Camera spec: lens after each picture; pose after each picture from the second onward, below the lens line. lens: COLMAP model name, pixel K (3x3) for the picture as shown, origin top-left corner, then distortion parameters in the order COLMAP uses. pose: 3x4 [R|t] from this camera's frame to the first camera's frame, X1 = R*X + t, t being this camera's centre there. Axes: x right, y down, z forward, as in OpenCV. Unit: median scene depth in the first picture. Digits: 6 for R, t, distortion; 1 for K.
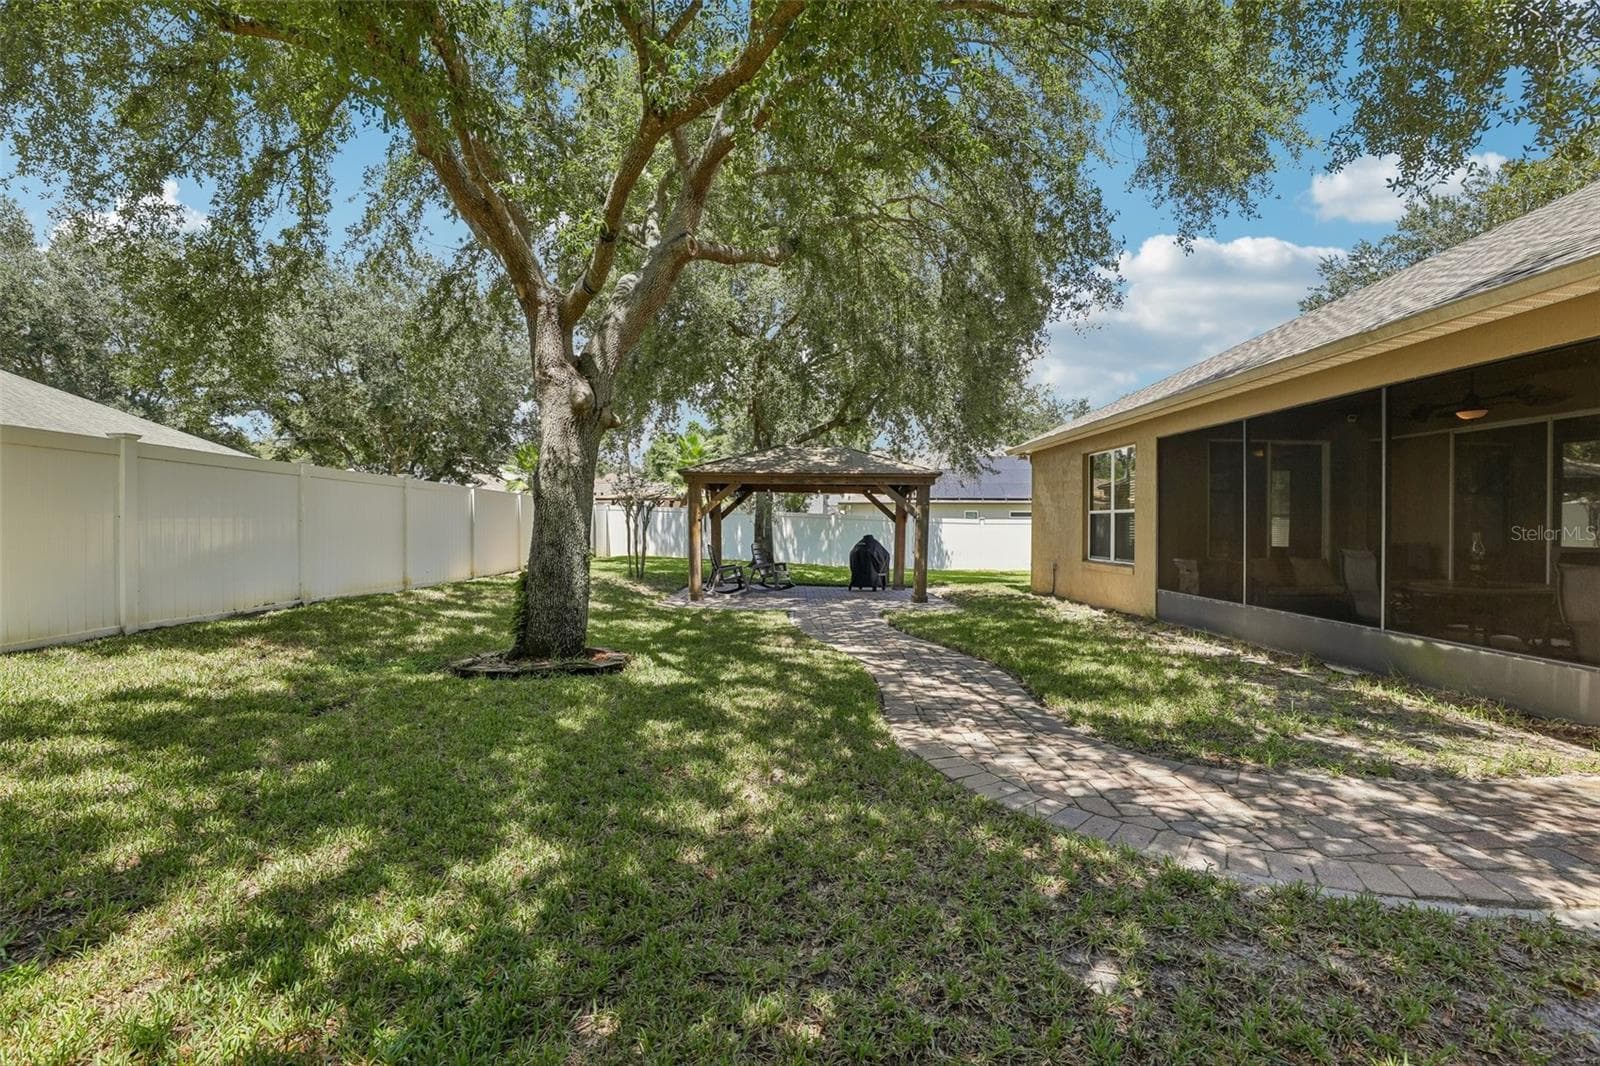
lens RADIAL K [[730.3, 0, 799.3], [0, 730.3, 528.7], [0, 0, 1]] dist [-0.002270, 0.000297]
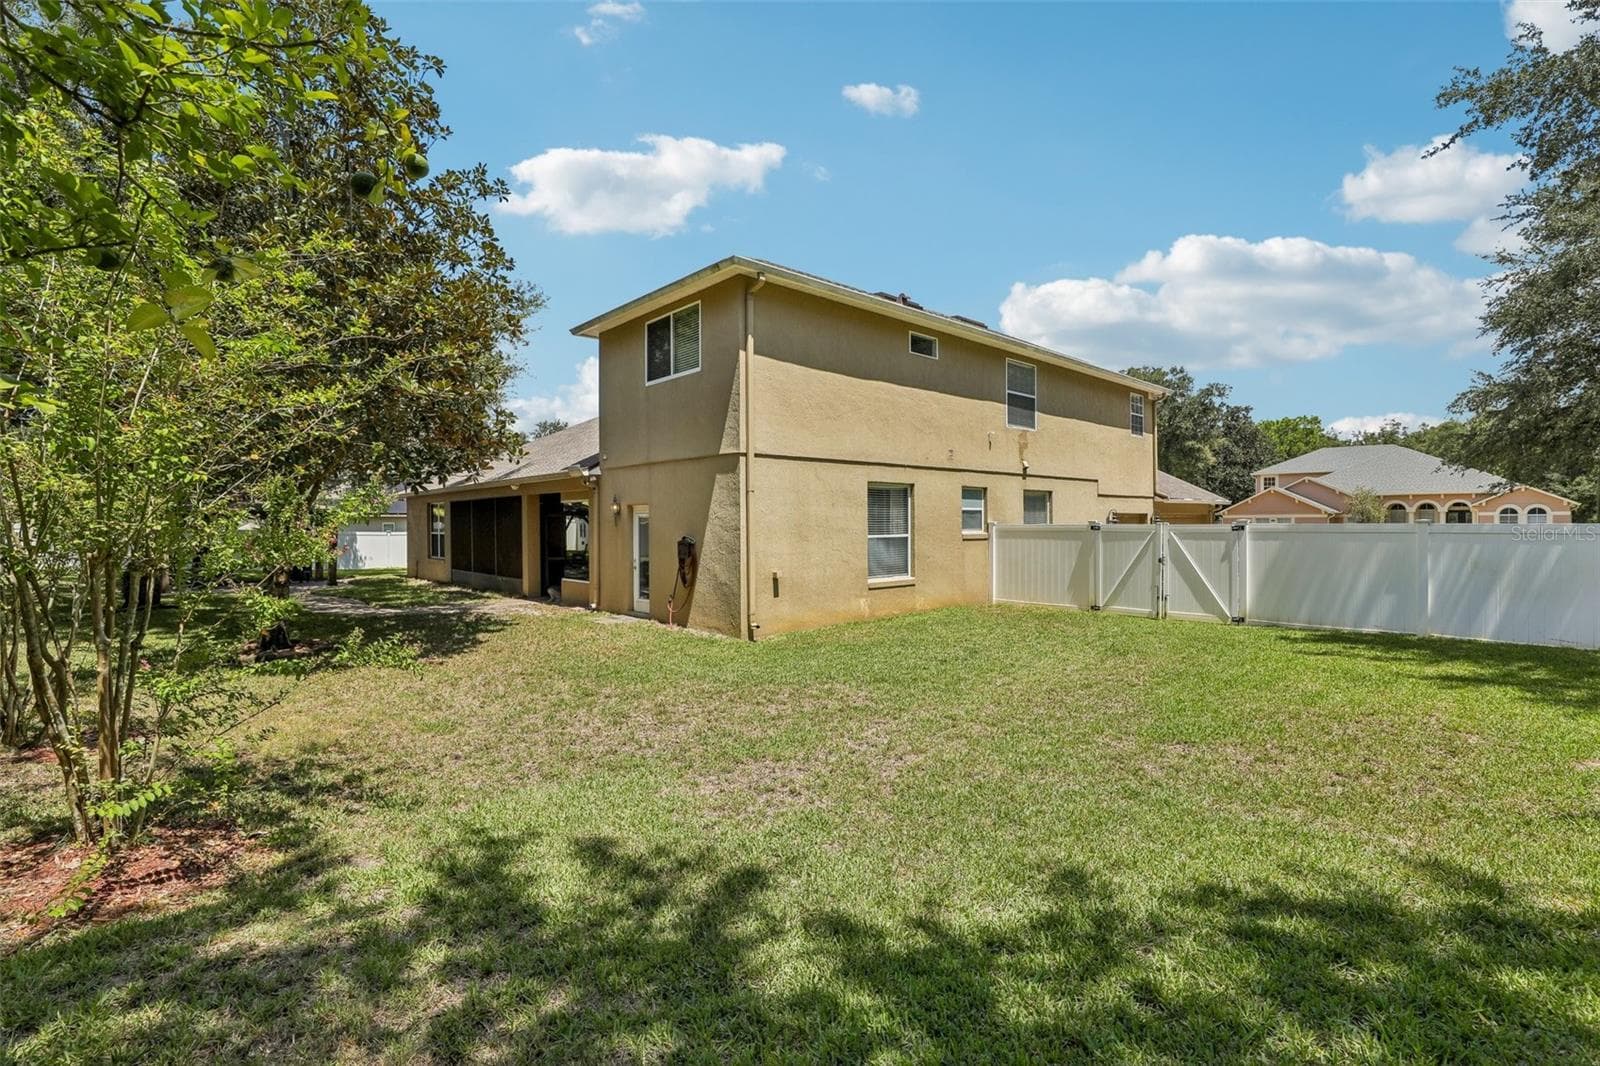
lens RADIAL K [[730.3, 0, 807.4], [0, 730.3, 531.3], [0, 0, 1]] dist [-0.002270, 0.000297]
pose [[0.759914, -0.006704, 0.649989, -0.097330], [0.009698, 0.999952, -0.001025, -0.014518], [-0.649951, 0.007083, 0.759943, -1.010634]]
